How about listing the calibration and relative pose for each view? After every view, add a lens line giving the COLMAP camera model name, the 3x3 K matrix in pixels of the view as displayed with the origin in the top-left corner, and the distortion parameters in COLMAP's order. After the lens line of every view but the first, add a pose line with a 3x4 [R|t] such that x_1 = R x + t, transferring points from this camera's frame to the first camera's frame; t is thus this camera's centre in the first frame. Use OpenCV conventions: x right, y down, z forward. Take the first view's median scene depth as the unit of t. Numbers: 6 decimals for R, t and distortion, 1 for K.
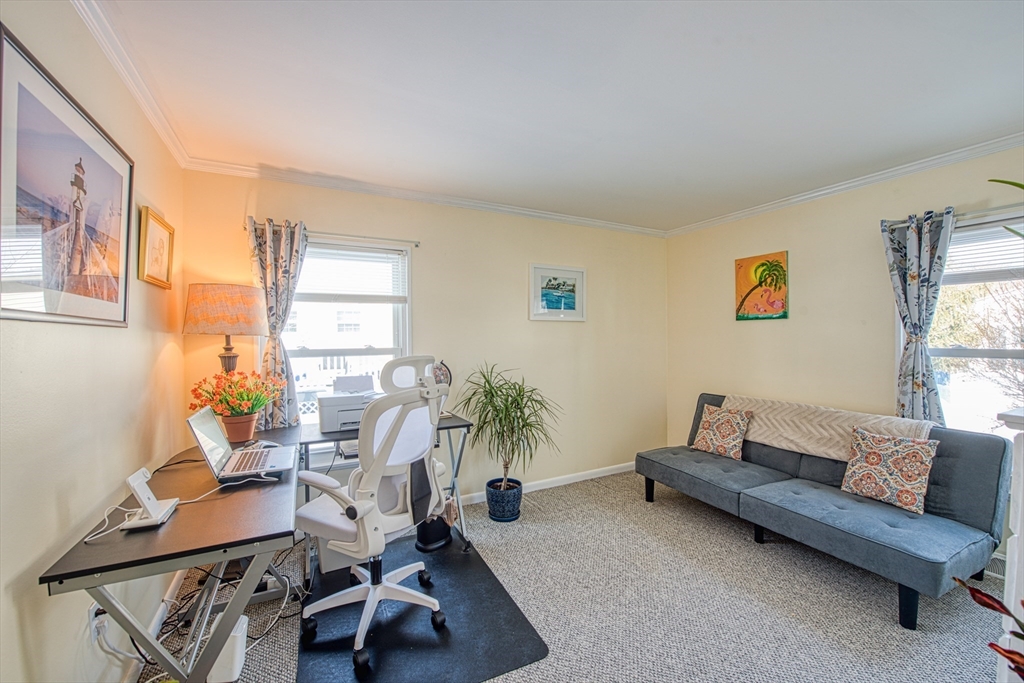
lens RADIAL K [[423.2, 0, 512.0], [0, 423.2, 341.5], [0, 0, 1]] dist [-0.016302, -0.000033]
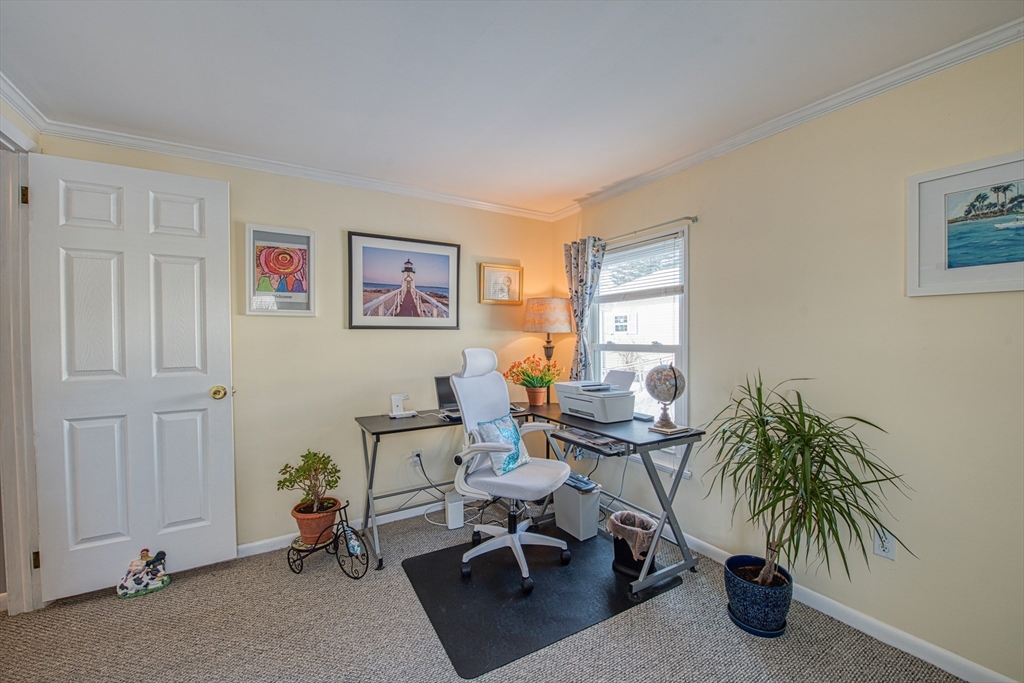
lens RADIAL K [[423.2, 0, 512.0], [0, 423.2, 341.5], [0, 0, 1]] dist [-0.016302, -0.000033]
pose [[0.067675, 0.017273, -0.997558, 0.654548], [0.002574, 0.999844, 0.017487, -0.008367], [0.997704, -0.003752, 0.067620, 0.672082]]
